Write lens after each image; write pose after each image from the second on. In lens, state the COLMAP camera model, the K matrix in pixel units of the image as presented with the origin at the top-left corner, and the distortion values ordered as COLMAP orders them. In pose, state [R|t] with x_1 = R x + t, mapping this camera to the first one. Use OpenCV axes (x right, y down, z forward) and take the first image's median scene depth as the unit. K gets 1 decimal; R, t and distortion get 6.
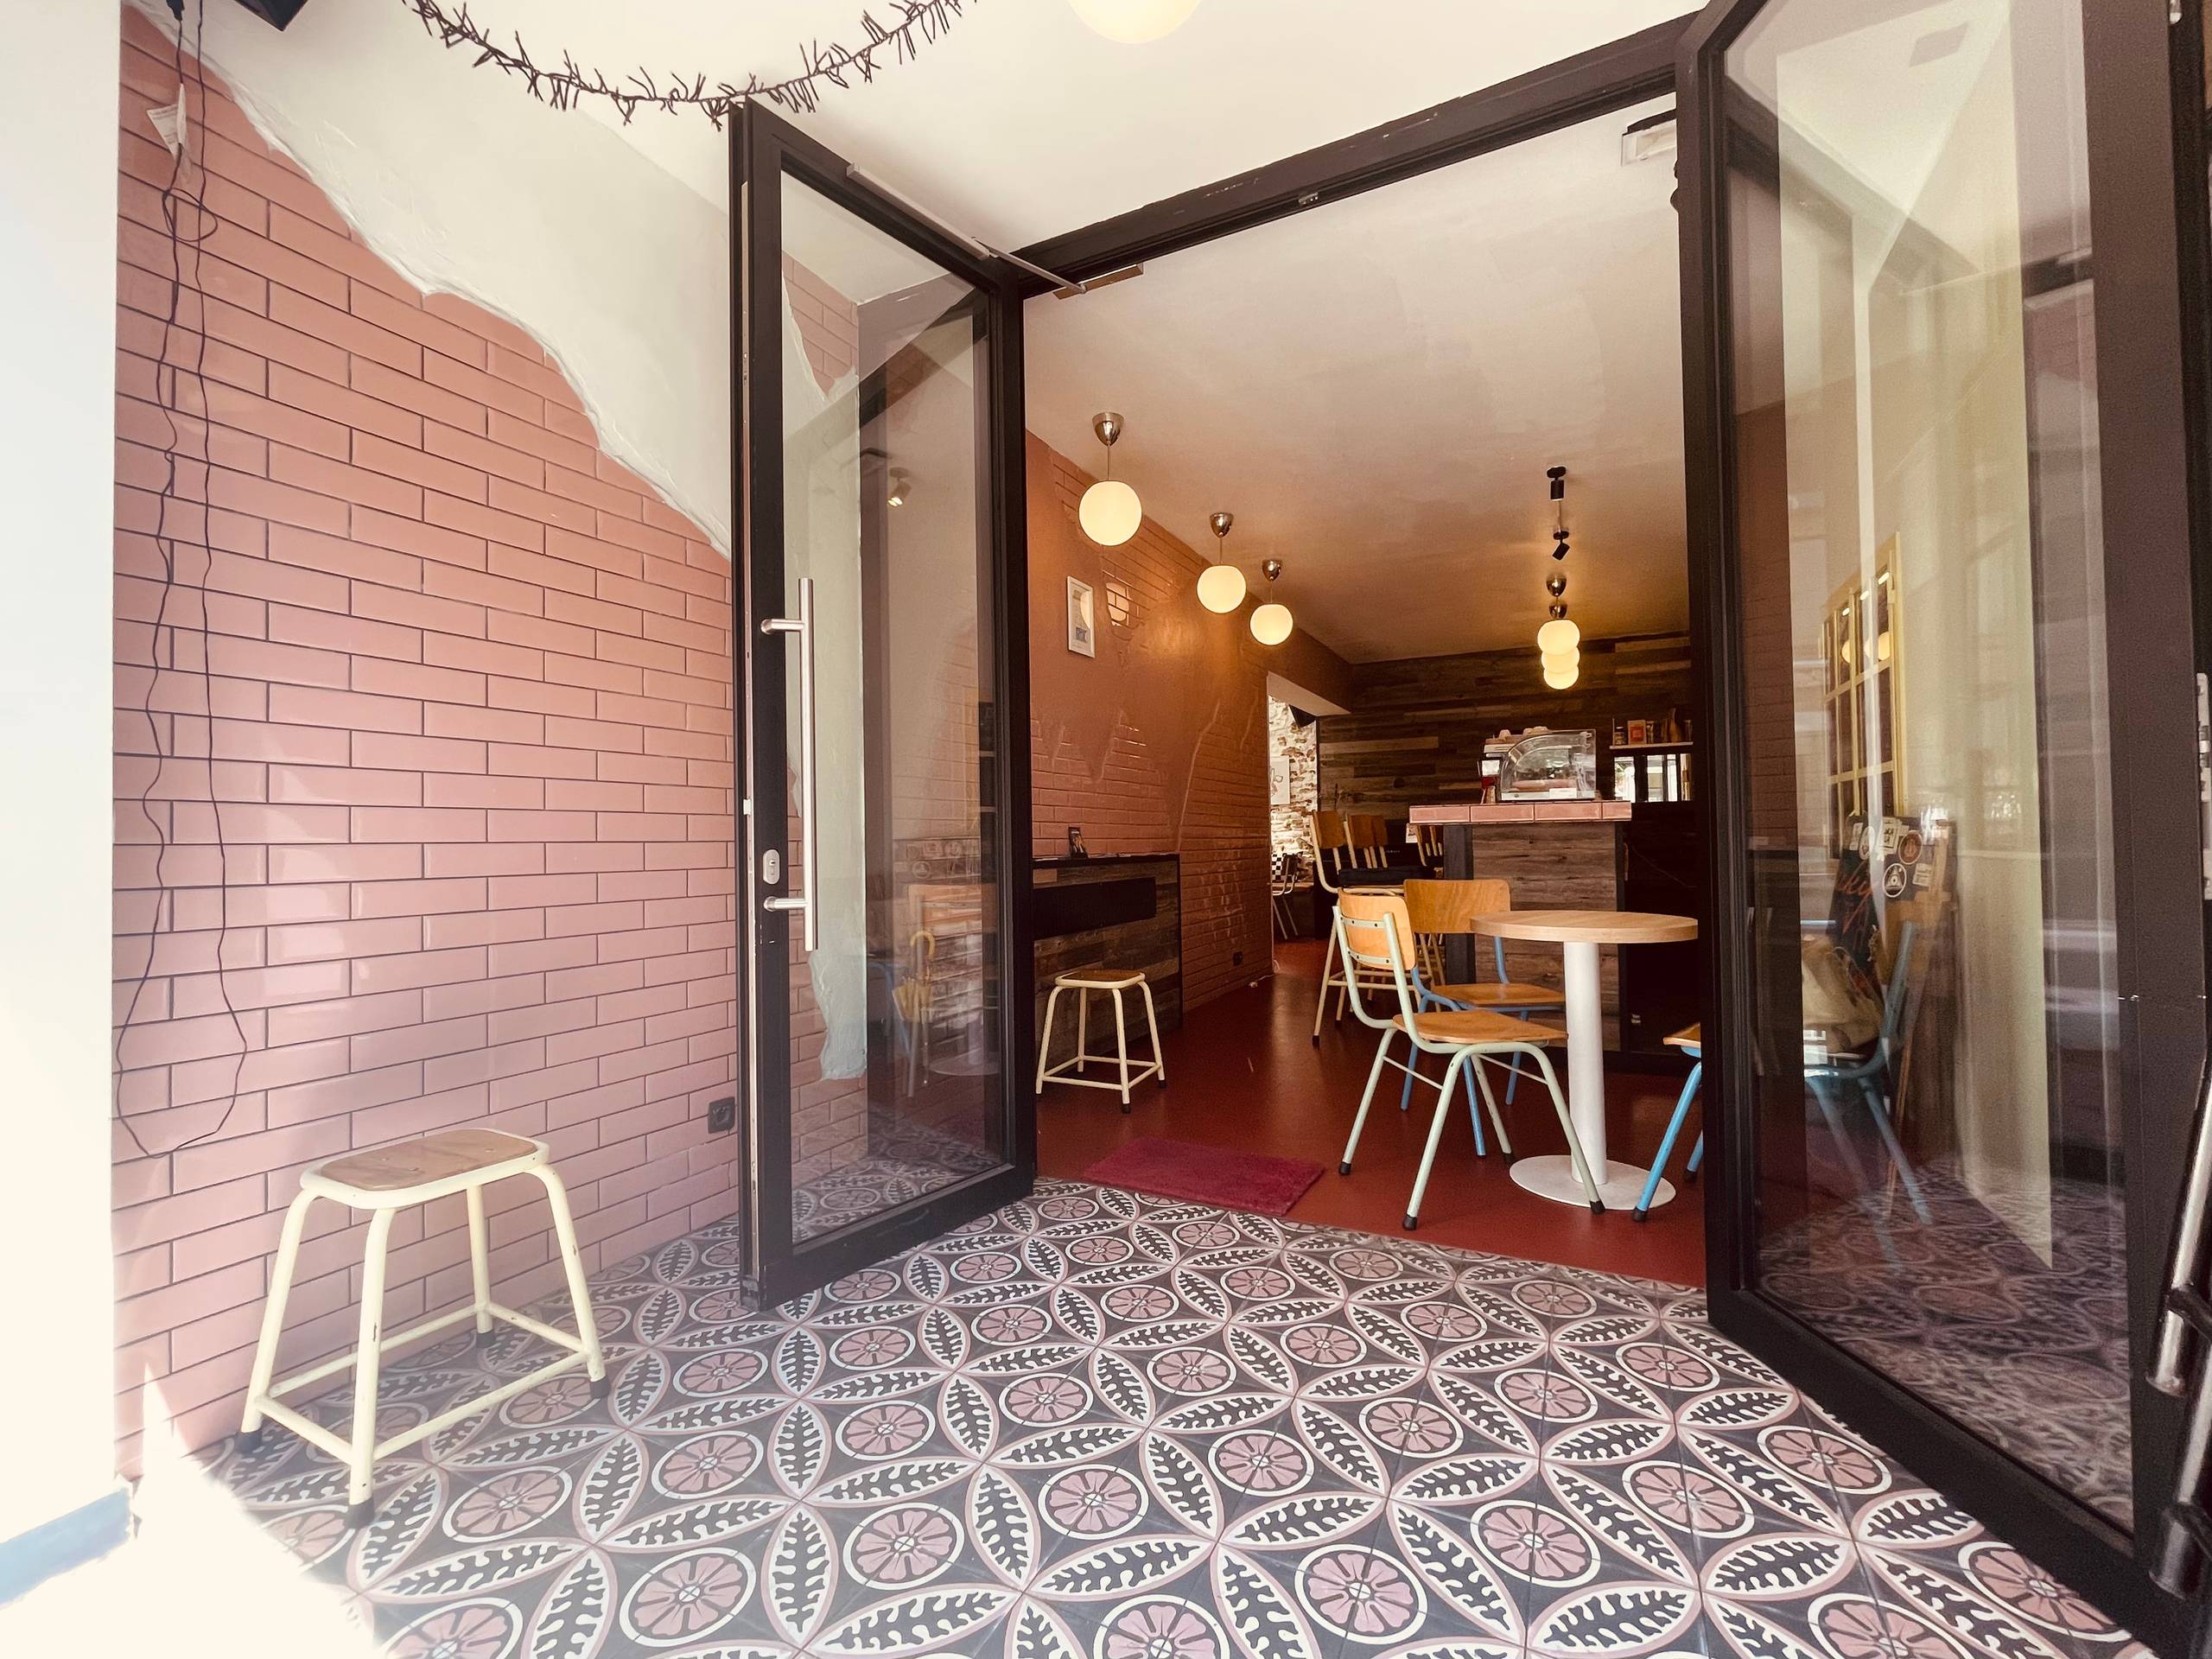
lens RADIAL K [[932.4, 0, 1106.0], [0, 932.4, 829.5], [0, 0, 1]] dist [0.000834, -0.000198]
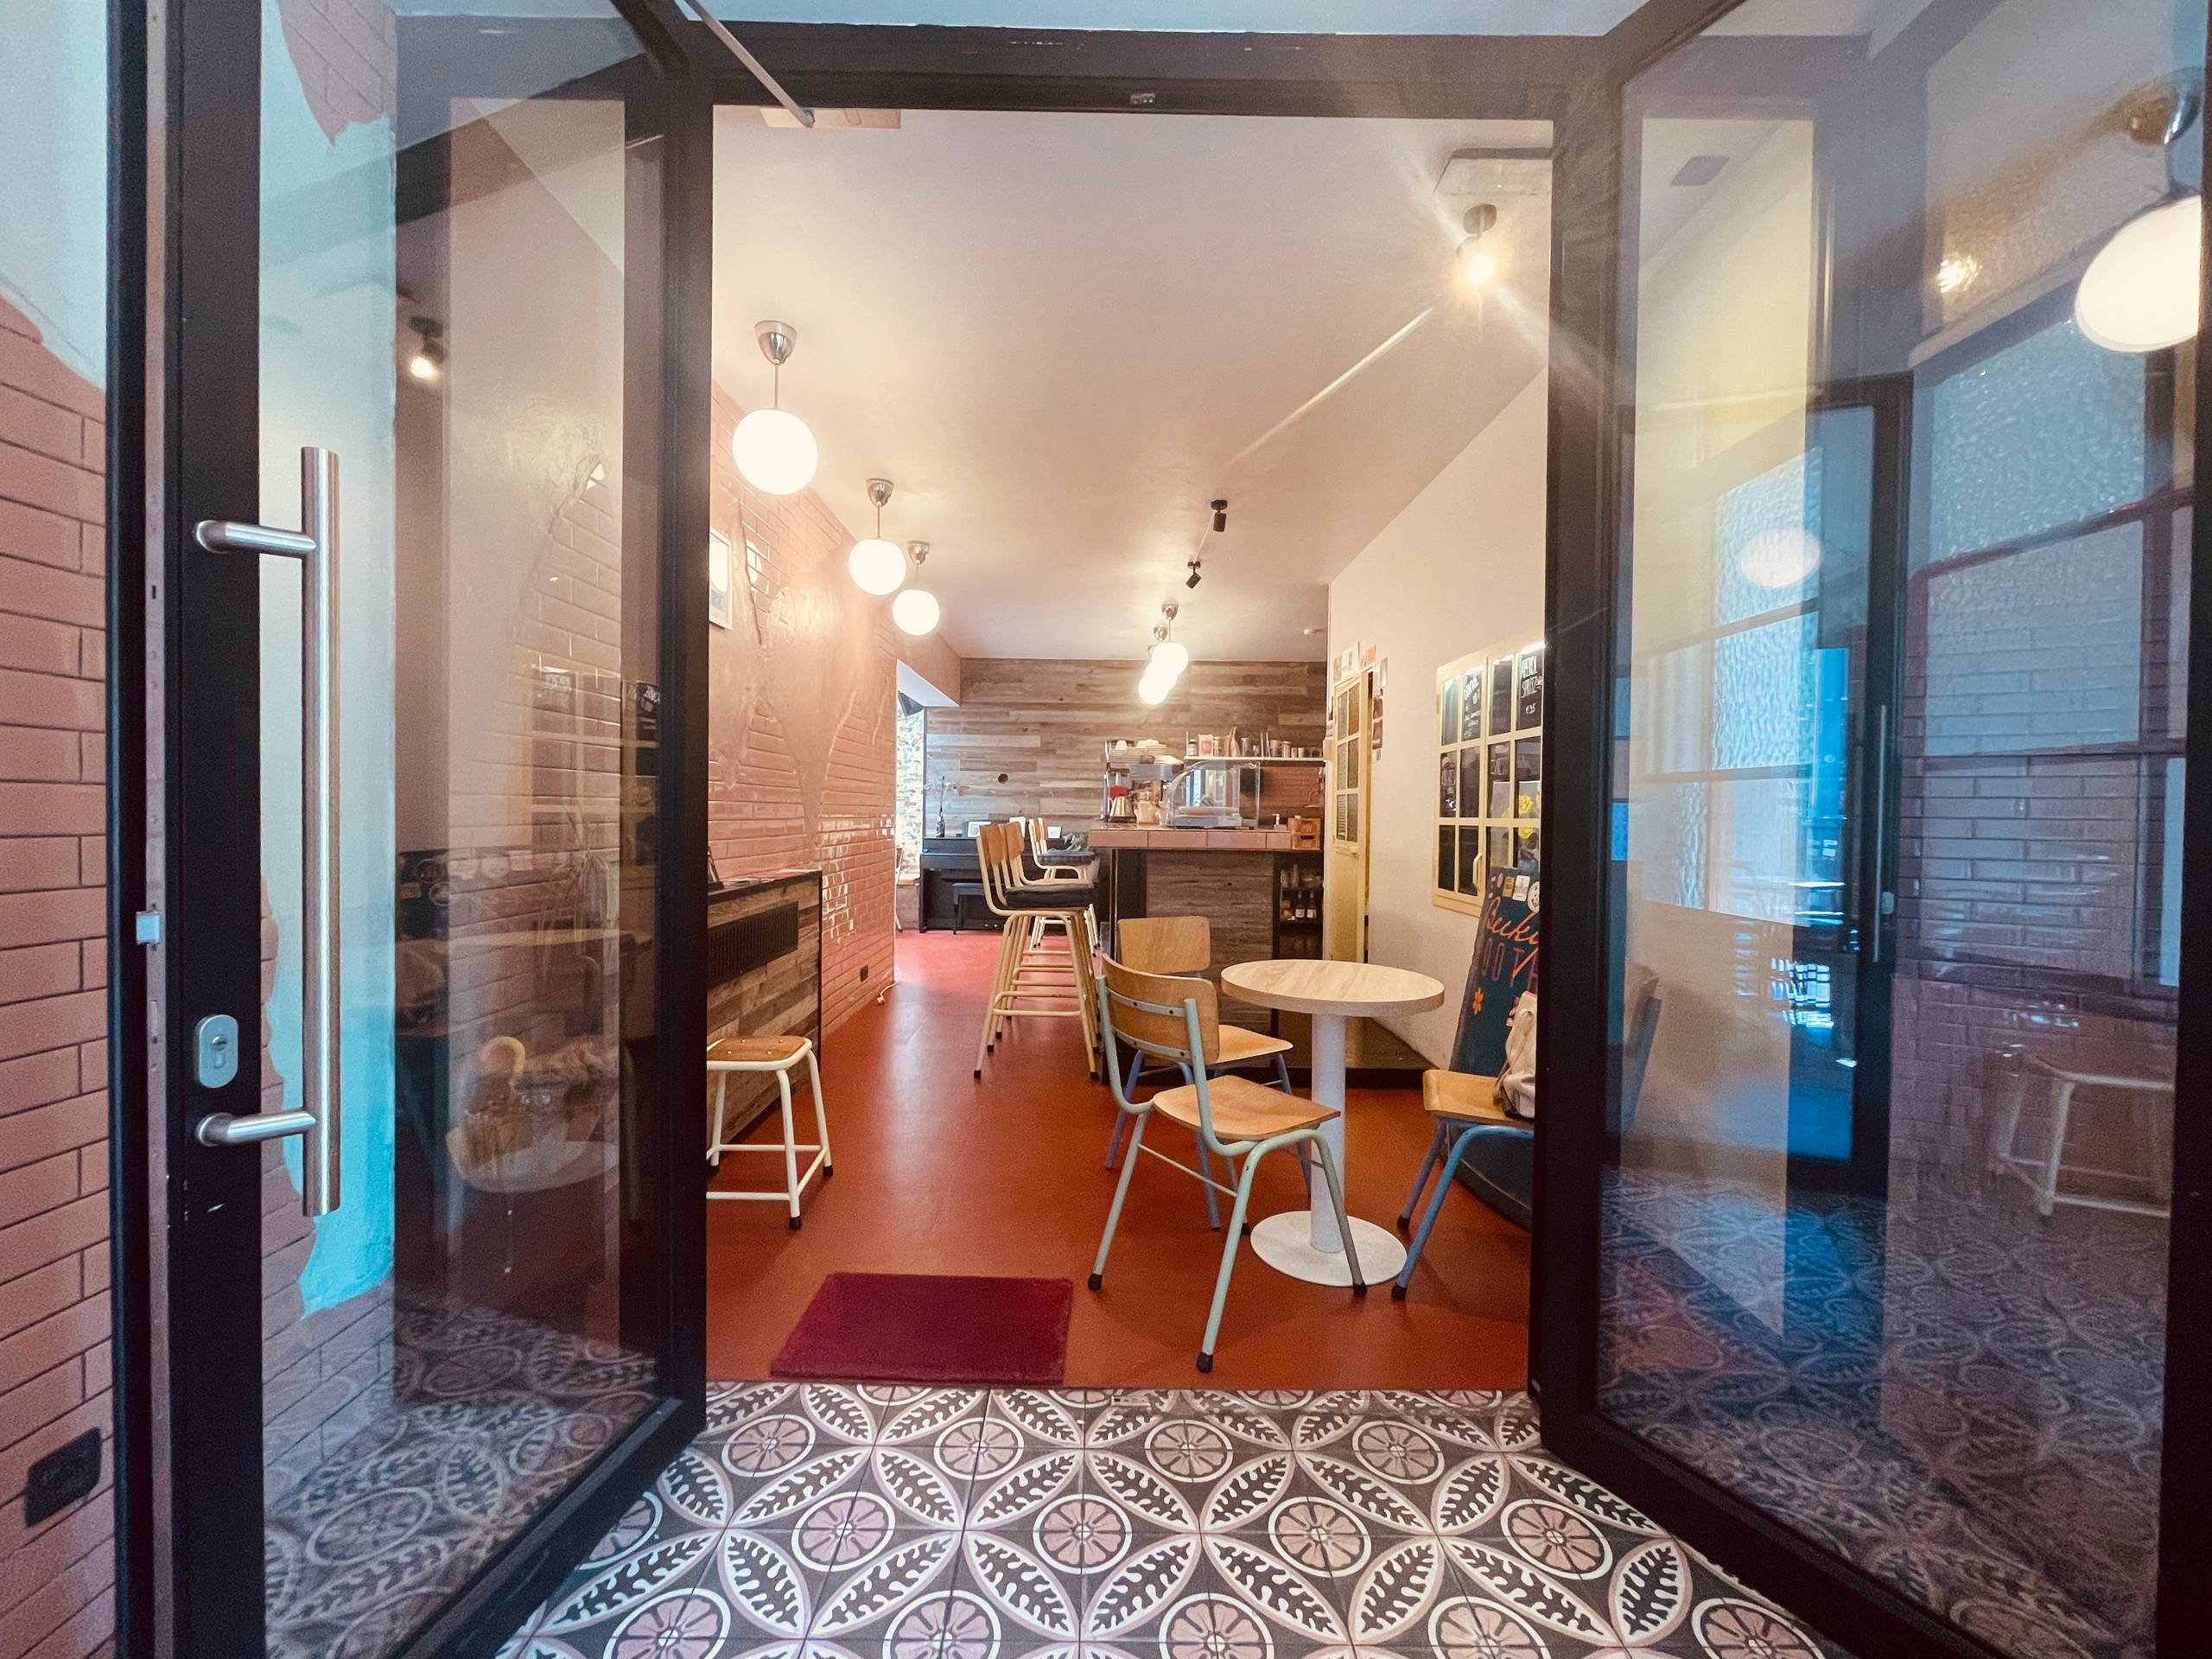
lens RADIAL K [[891.6, 0, 1106.0], [0, 891.6, 829.5], [0, 0, 1]] dist [0.000394, -0.000431]
pose [[0.890393, 0.021035, 0.454706, -0.123746], [-0.033847, 0.999226, 0.020055, -0.070971], [-0.453932, -0.033248, 0.890416, 0.297321]]
